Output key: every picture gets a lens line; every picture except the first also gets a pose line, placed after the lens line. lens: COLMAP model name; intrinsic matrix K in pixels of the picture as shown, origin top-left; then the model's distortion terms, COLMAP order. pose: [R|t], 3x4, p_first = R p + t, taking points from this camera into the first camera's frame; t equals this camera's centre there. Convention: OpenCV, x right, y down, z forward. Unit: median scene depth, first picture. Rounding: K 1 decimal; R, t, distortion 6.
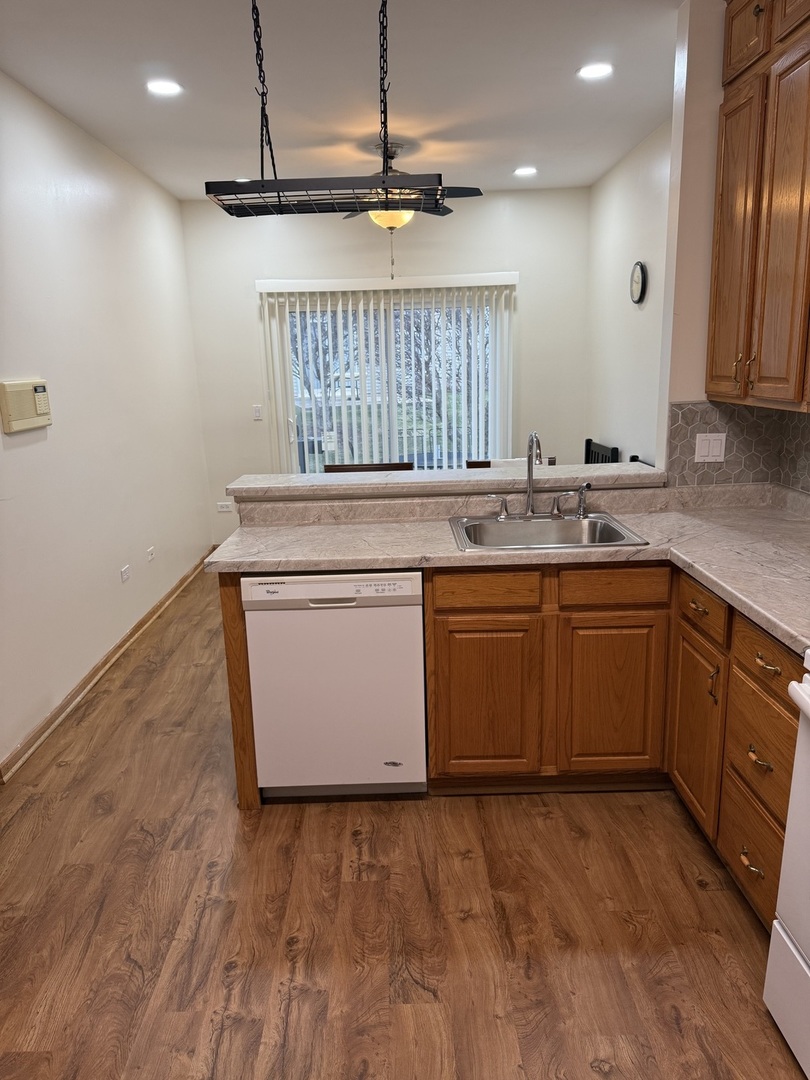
lens RADIAL K [[770.4, 0, 405.0], [0, 770.4, 540.0], [0, 0, 1]] dist [0.008438, -0.004439]
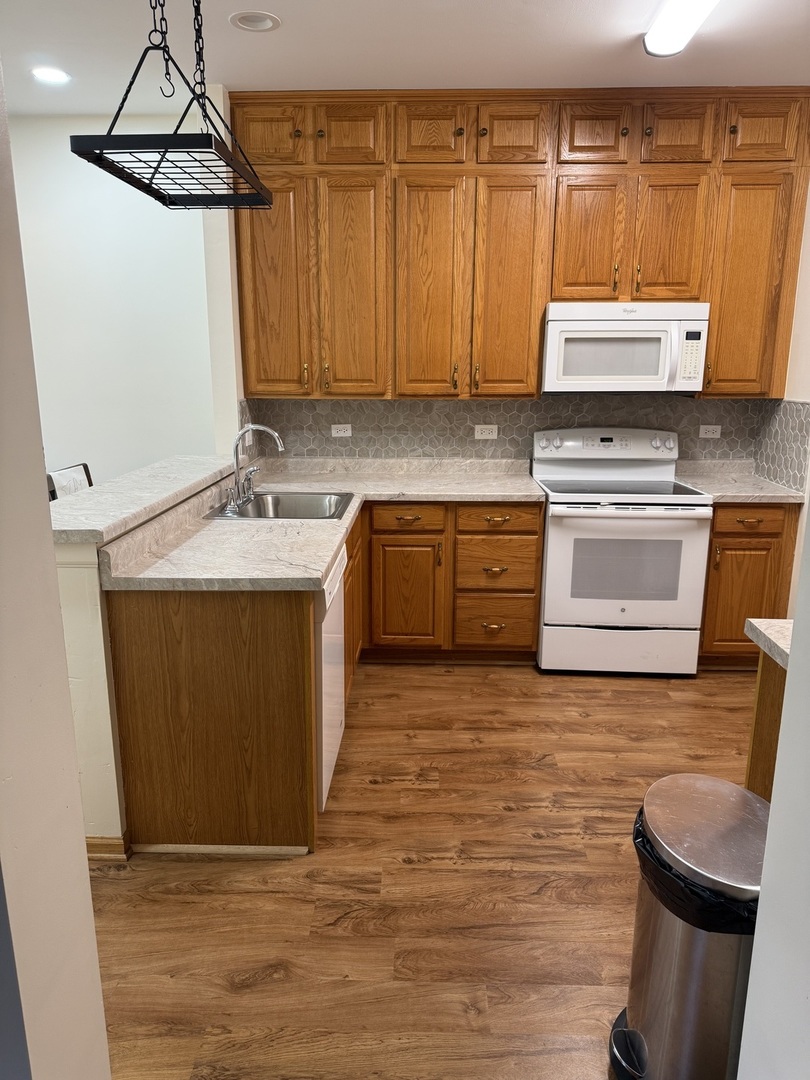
lens RADIAL K [[770.4, 0, 405.0], [0, 770.4, 540.0], [0, 0, 1]] dist [0.008438, -0.004439]
pose [[0.050124, -0.207406, 0.976970, -1.242160], [0.236716, 0.952794, 0.190129, -0.171092], [-0.970285, 0.221734, 0.096854, 0.904884]]
